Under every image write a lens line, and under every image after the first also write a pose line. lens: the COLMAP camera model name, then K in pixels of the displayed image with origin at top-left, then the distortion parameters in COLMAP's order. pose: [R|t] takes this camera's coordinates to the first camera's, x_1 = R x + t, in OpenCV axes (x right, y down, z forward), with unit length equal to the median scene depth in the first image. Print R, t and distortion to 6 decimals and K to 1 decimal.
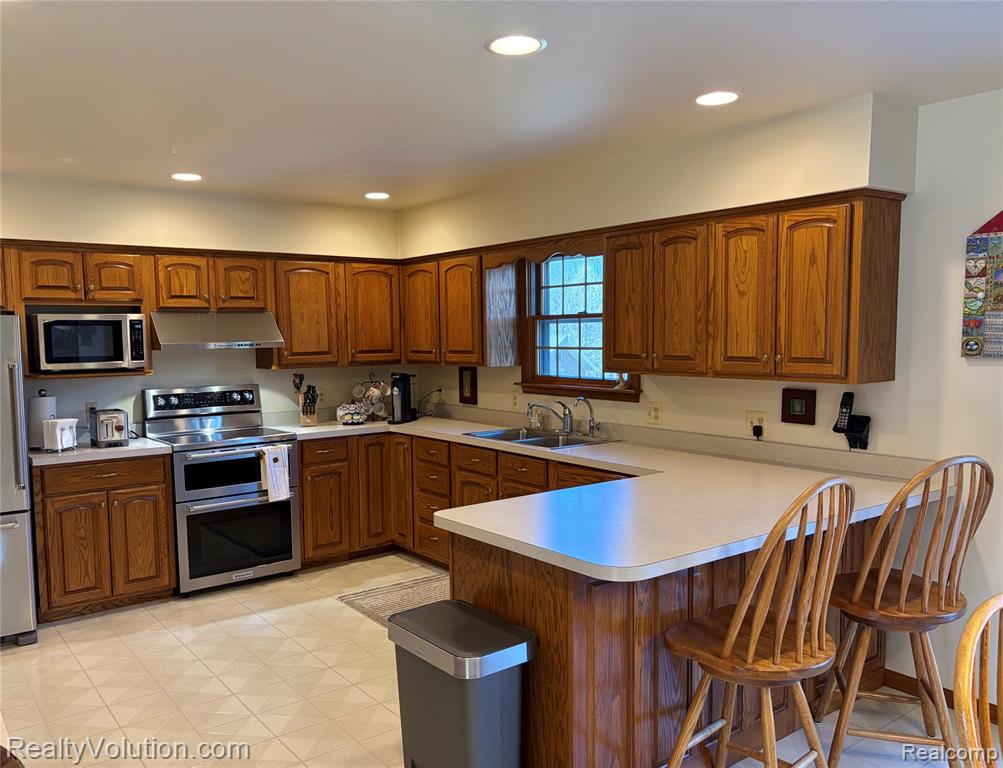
lens RADIAL K [[833.2, 0, 500.7], [0, 833.2, 402.7], [0, 0, 1]] dist [0.011839, 0.022551]
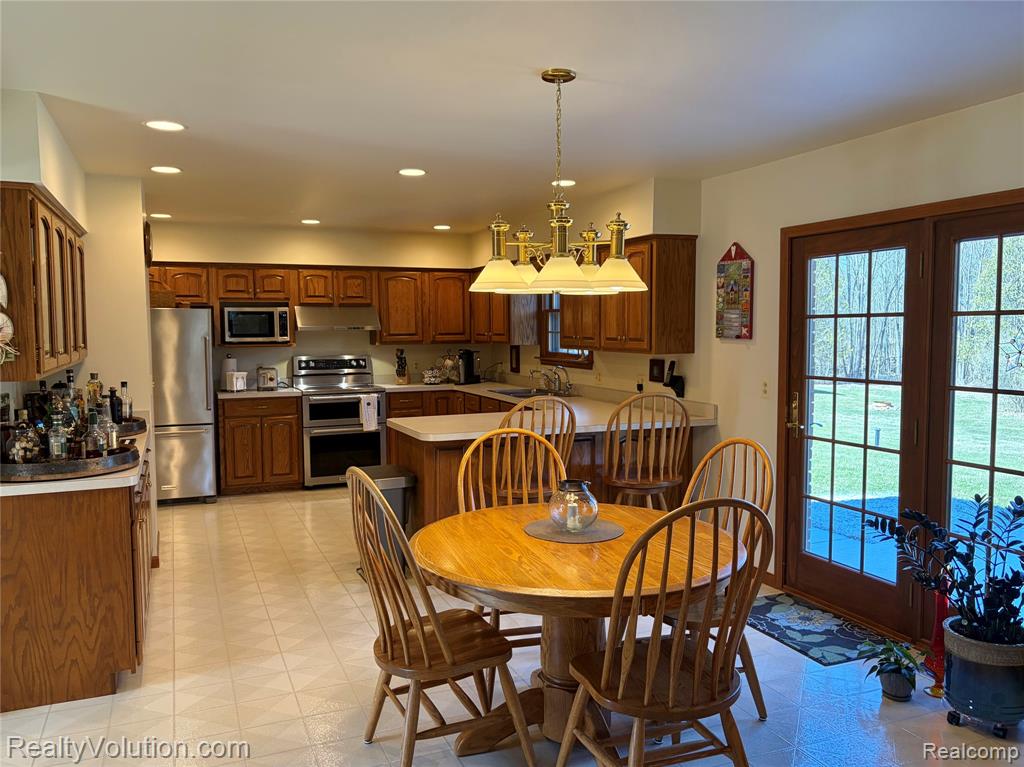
lens RADIAL K [[793.1, 0, 512.7], [0, 793.1, 383.5], [0, 0, 1]] dist [0.052743, 0.001168]
pose [[0.972418, 0.025876, -0.231804, 0.328060], [-0.027407, 0.999619, -0.003387, 0.029828], [0.231628, 0.009647, 0.972757, -0.354650]]
